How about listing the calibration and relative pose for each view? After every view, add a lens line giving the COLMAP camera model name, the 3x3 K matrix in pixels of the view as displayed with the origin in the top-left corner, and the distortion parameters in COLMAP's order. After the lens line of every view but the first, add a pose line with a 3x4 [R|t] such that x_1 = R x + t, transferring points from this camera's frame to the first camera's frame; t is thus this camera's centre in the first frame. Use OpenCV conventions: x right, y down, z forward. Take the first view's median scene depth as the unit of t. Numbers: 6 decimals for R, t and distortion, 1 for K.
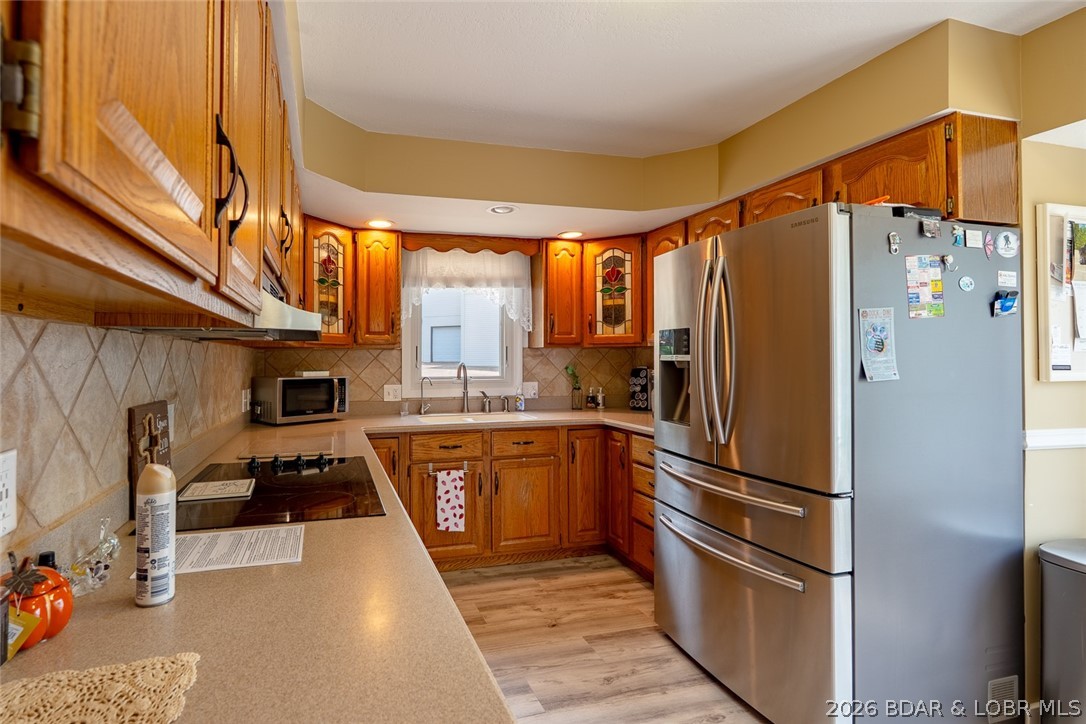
lens RADIAL K [[482.7, 0, 536.2], [0, 482.7, 360.0], [0, 0, 1]] dist [-0.005491, 0.001216]
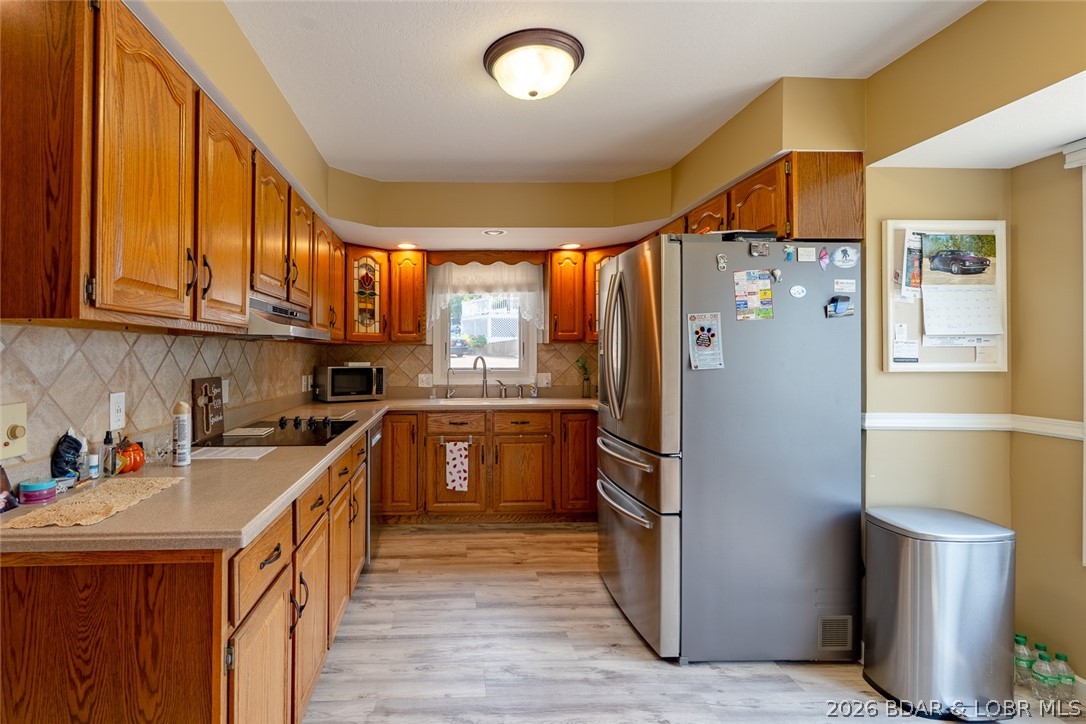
lens RADIAL K [[482.7, 0, 548.1], [0, 482.7, 358.3], [0, 0, 1]] dist [-0.005491, 0.001216]
pose [[0.984007, 0.002643, -0.178111, 0.321299], [-0.001325, 0.999971, 0.007520, 0.002832], [0.178126, -0.007164, 0.983982, -0.217747]]
